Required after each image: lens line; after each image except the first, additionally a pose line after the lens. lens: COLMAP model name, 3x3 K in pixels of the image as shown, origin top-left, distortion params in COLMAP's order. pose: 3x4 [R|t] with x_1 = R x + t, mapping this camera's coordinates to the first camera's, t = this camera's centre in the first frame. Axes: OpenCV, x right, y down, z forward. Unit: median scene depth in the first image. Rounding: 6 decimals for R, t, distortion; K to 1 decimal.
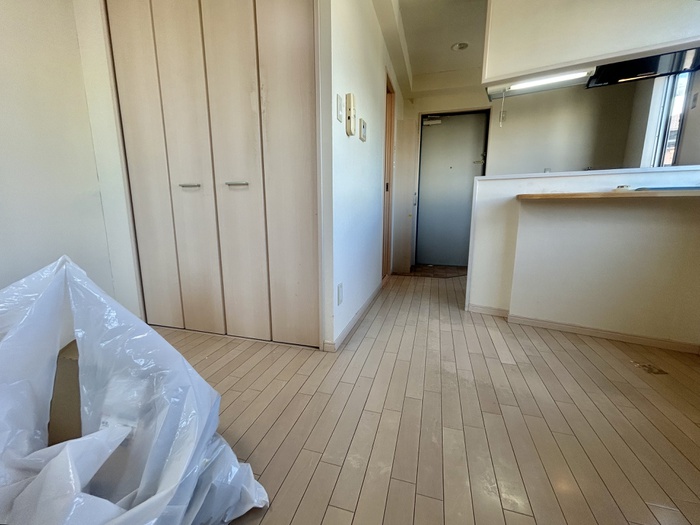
lens RADIAL K [[284.2, 0, 346.5], [0, 284.2, 262.4], [0, 0, 1]] dist [0.000795, -0.000398]
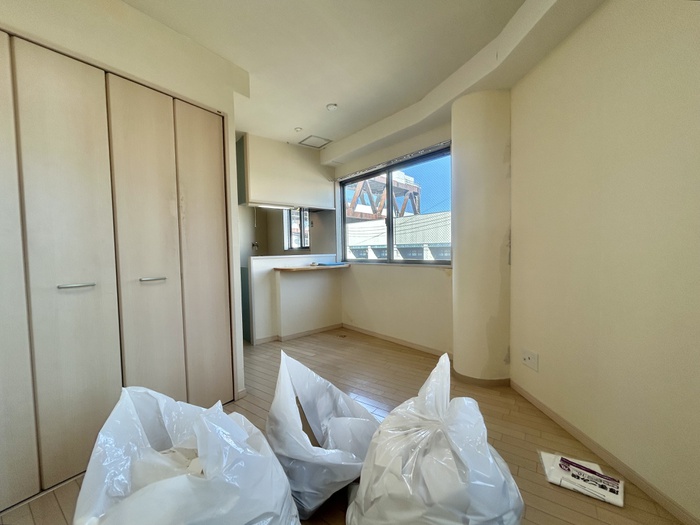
lens RADIAL K [[284.2, 0, 346.5], [0, 284.2, 262.4], [0, 0, 1]] dist [0.000795, -0.000398]
pose [[0.317258, -0.042516, 0.947386, -1.122910], [0.184615, 0.982651, -0.017725, -0.191064], [-0.930196, 0.180524, 0.319603, 0.024823]]
